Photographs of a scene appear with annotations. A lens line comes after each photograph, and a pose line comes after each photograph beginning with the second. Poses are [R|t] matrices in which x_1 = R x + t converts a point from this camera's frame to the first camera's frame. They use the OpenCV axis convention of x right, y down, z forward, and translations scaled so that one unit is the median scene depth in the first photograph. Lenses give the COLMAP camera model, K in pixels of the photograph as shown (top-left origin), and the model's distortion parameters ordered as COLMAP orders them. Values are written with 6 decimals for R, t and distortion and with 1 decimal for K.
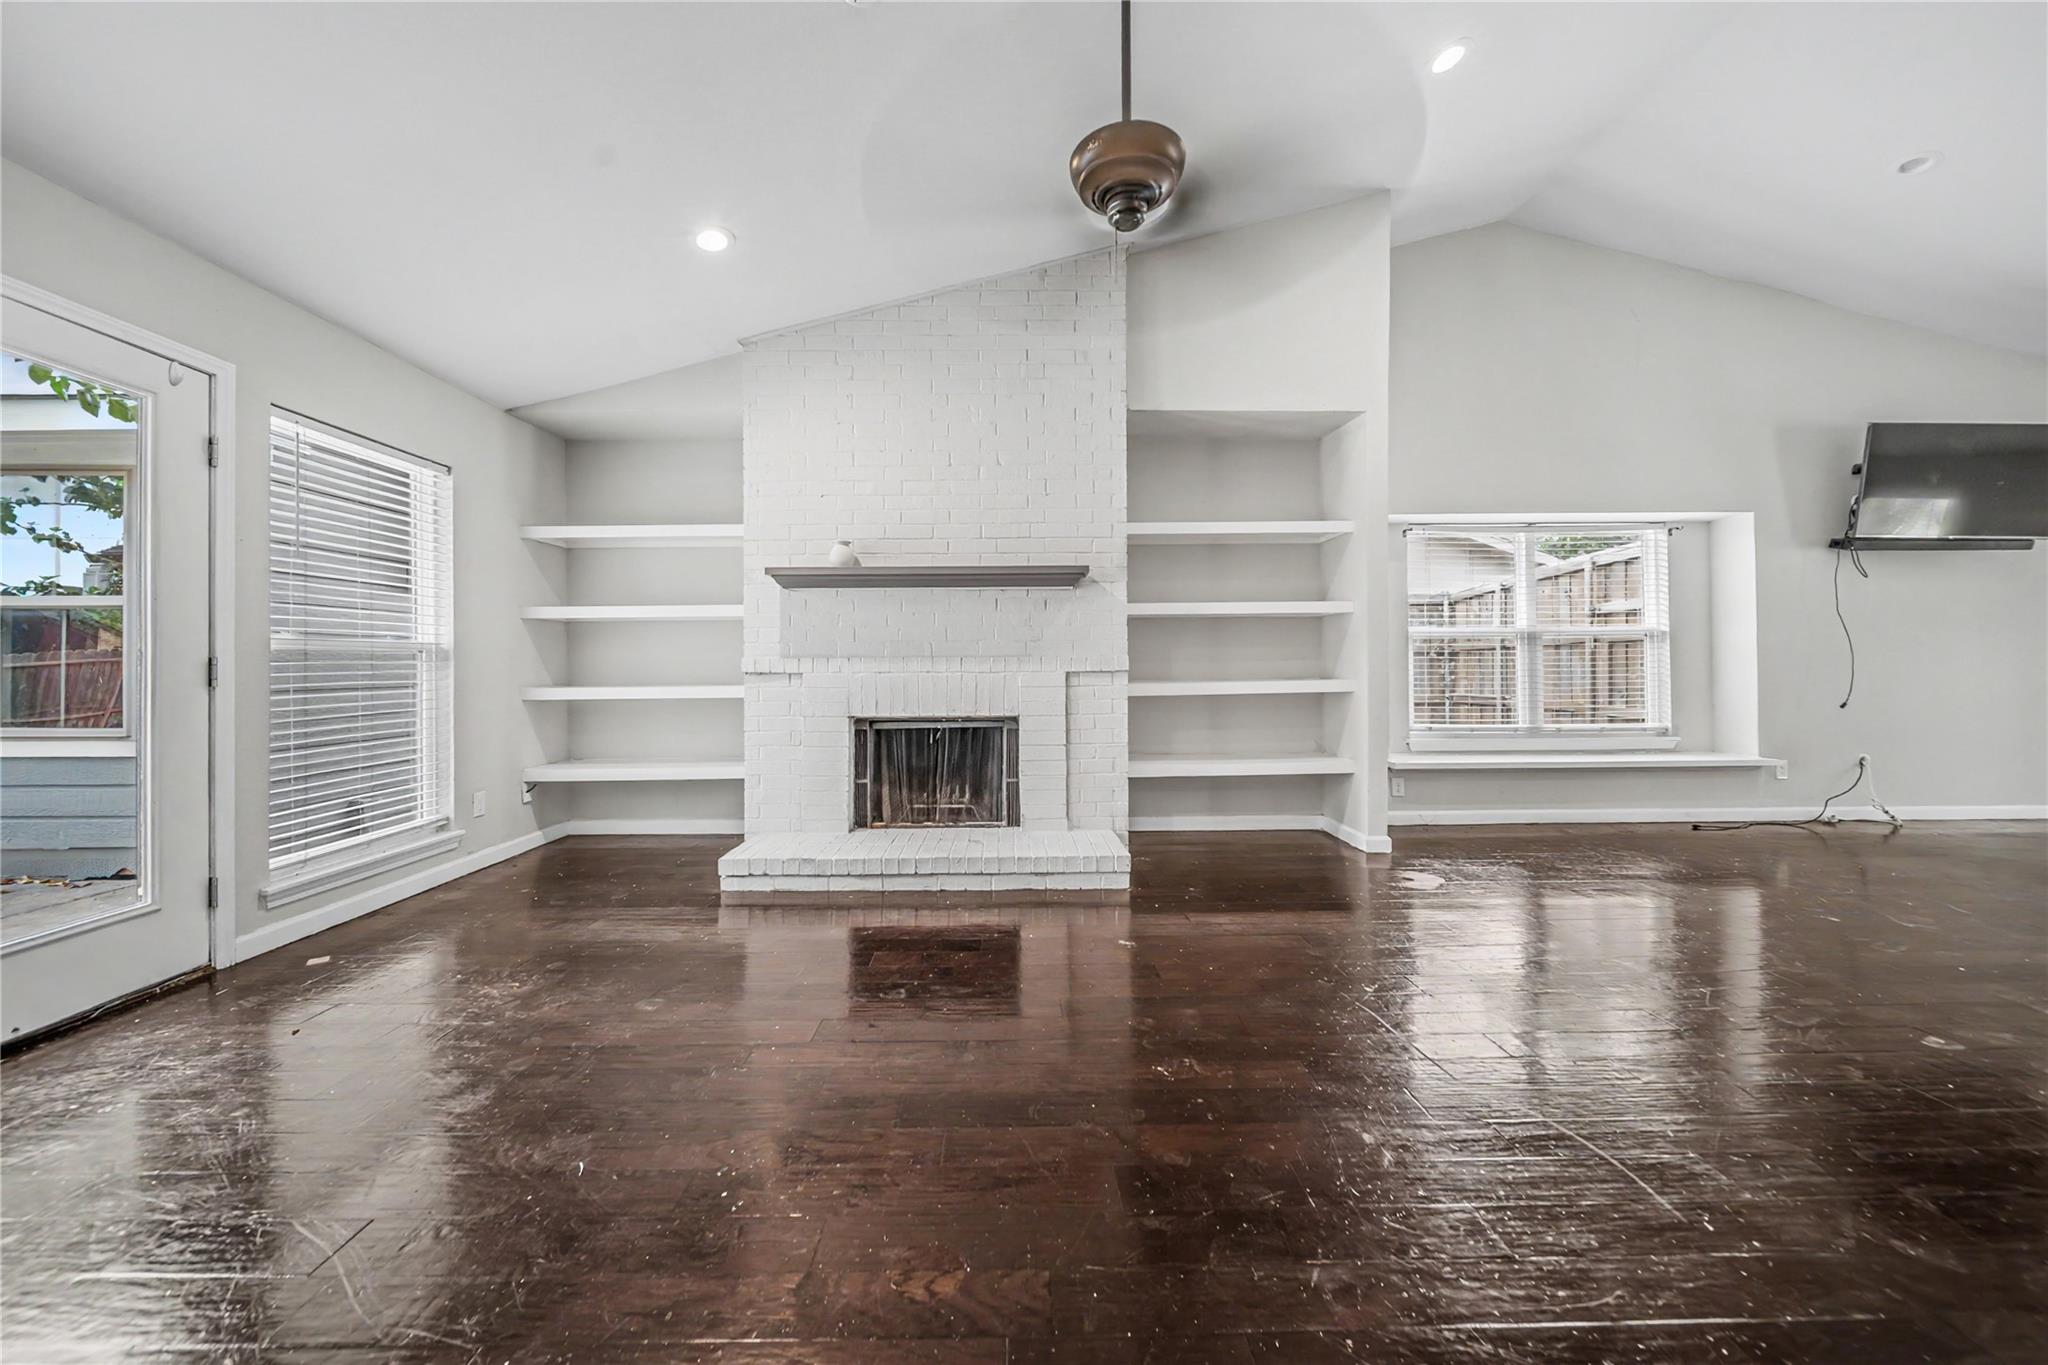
lens RADIAL K [[726.9, 0, 1016.6], [0, 726.9, 659.3], [0, 0, 1]] dist [-0.000763, -0.000188]
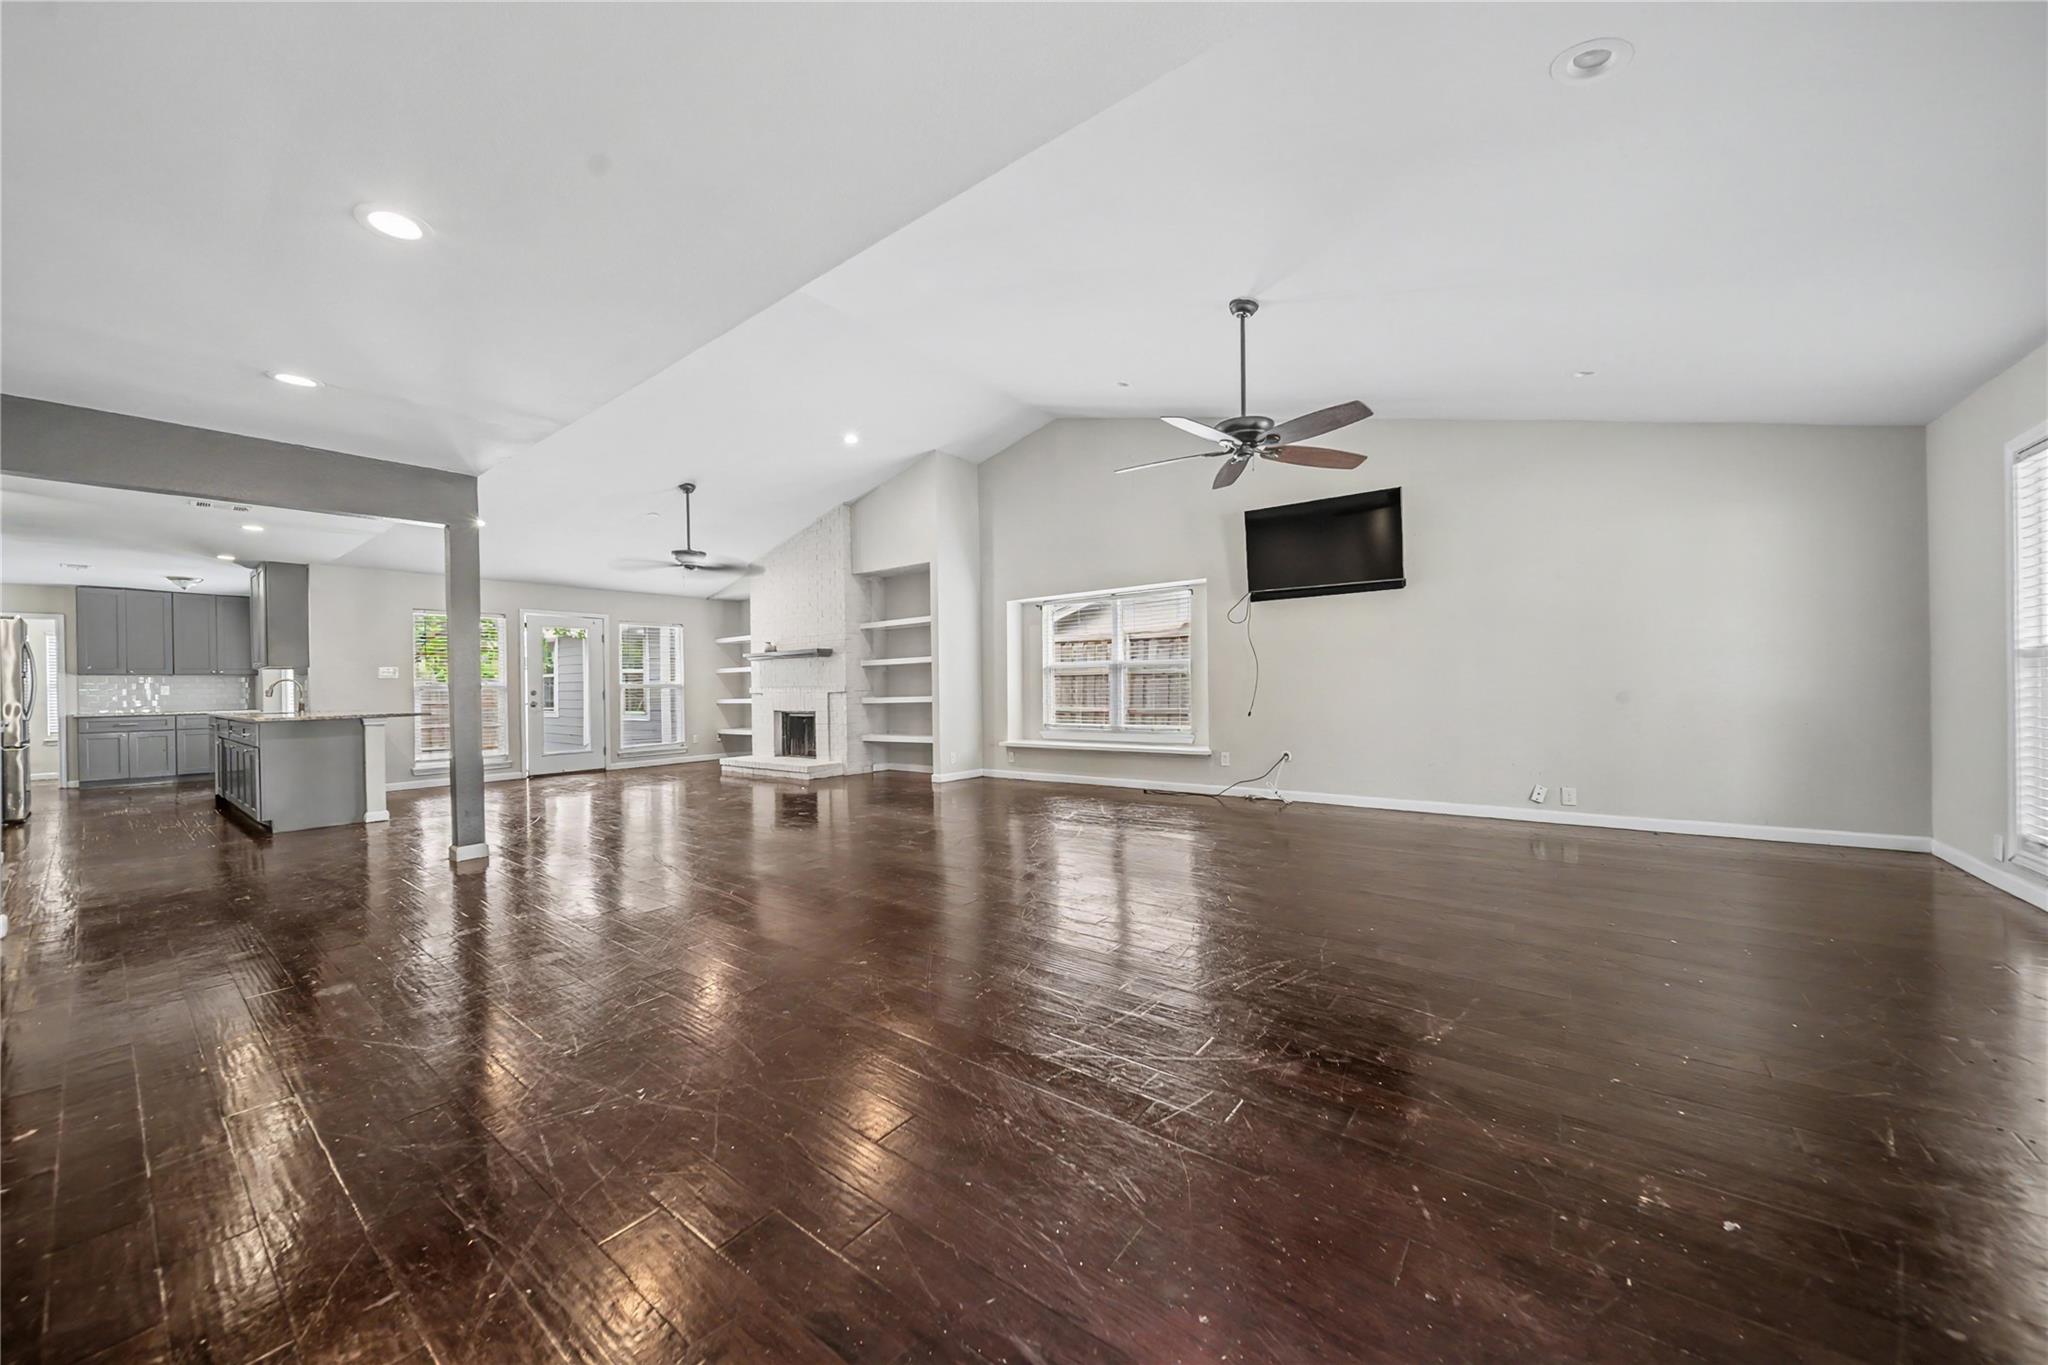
lens RADIAL K [[726.9, 0, 1016.6], [0, 726.9, 659.3], [0, 0, 1]] dist [-0.000763, -0.000188]
pose [[0.770386, -0.033453, -0.636700, 1.990846], [0.017099, 0.999347, -0.031817, -0.004485], [0.637349, 0.013624, 0.770455, -0.403124]]
